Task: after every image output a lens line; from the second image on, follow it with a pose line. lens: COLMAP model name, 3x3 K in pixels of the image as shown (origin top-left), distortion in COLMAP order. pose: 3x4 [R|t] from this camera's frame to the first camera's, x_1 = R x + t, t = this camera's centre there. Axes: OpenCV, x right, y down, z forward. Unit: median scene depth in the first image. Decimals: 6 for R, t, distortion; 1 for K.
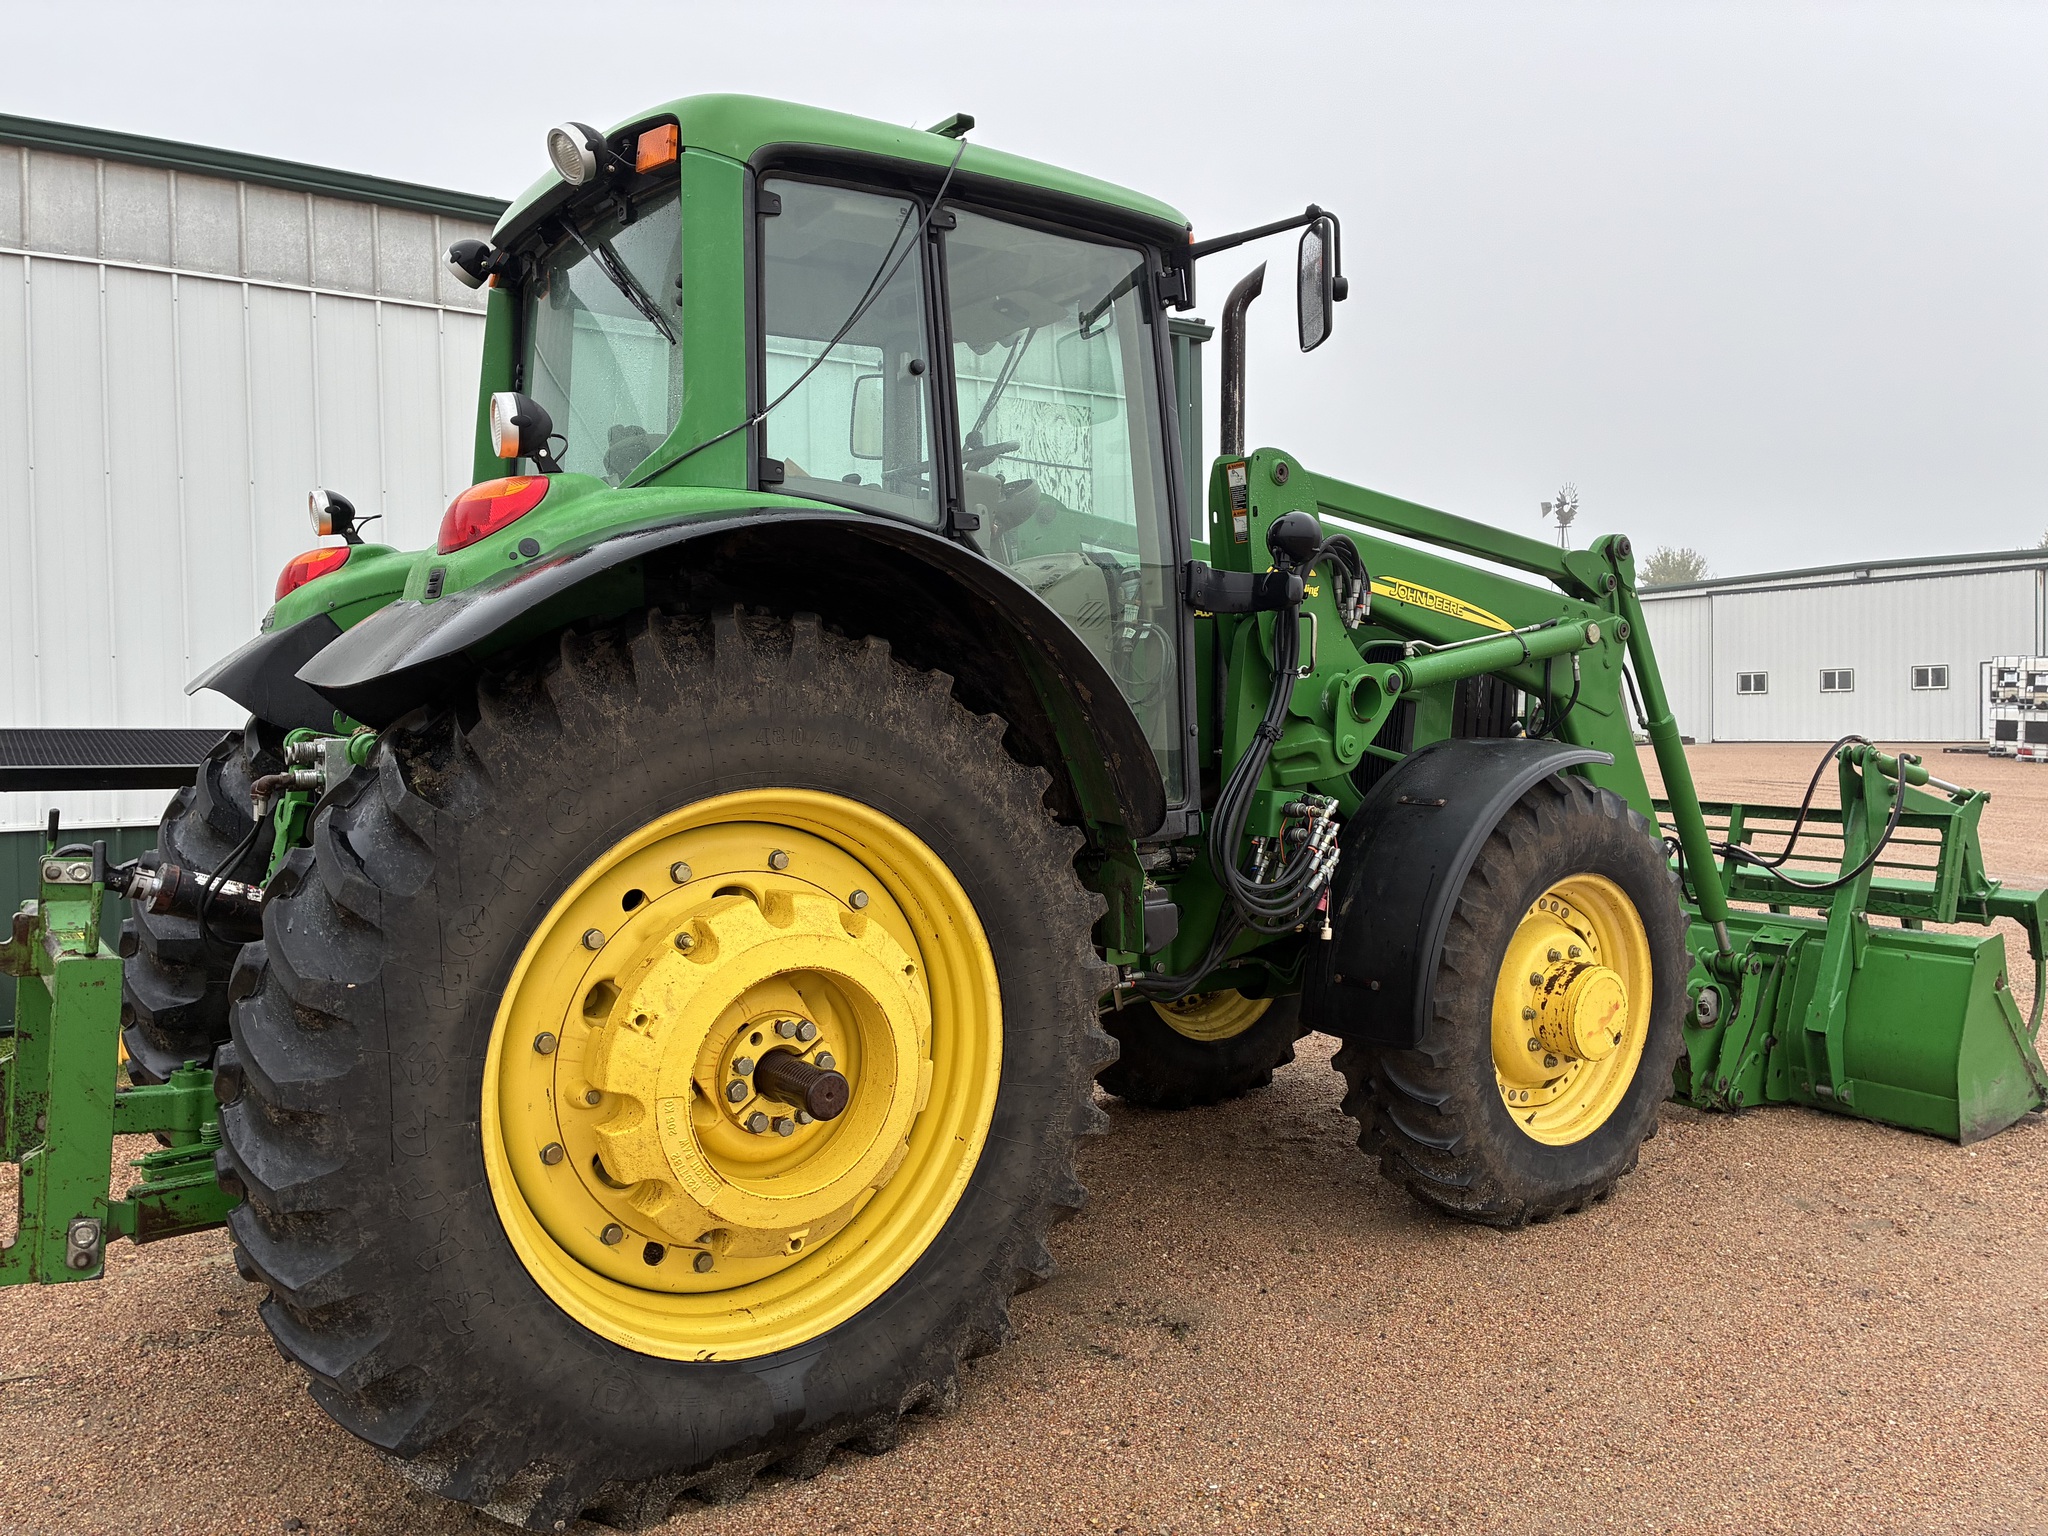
lens RADIAL K [[1562.9, 0, 1026.2], [0, 1562.9, 762.4], [0, 0, 1]] dist [0.058122, -0.064609]
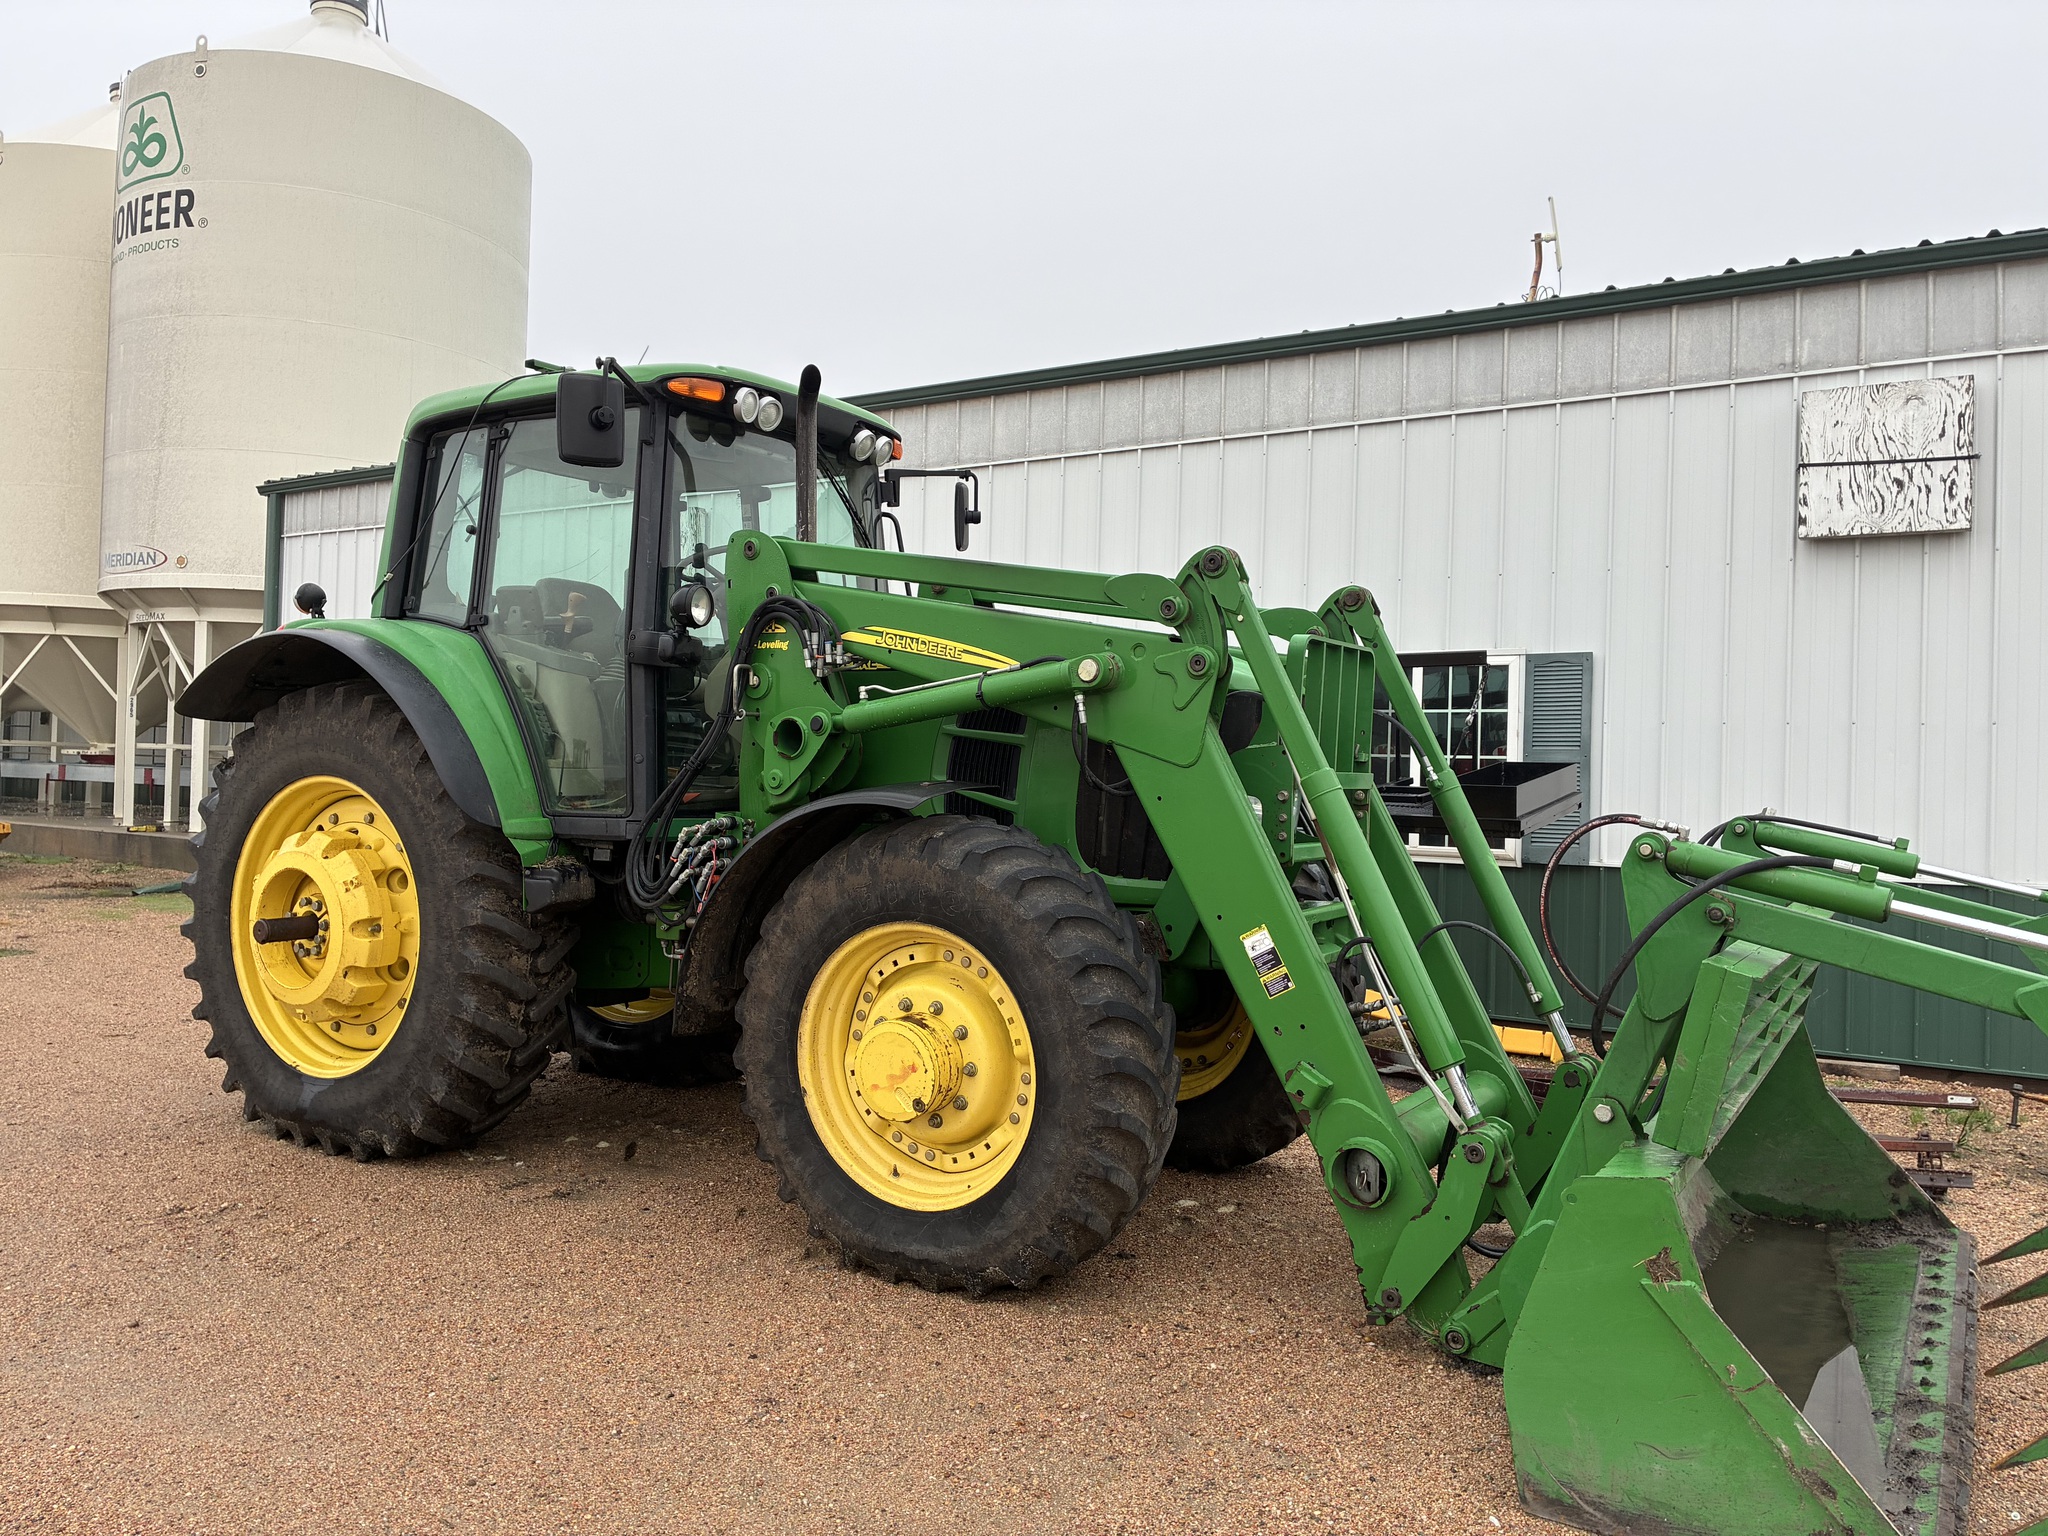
lens RADIAL K [[1562.9, 0, 1026.2], [0, 1562.9, 762.4], [0, 0, 1]] dist [0.058122, -0.064609]
pose [[0.377590, 0.017194, -0.925813, 1.265638], [-0.060699, 0.998137, -0.006219, -0.025581], [0.923981, 0.058544, 0.377930, 0.701410]]
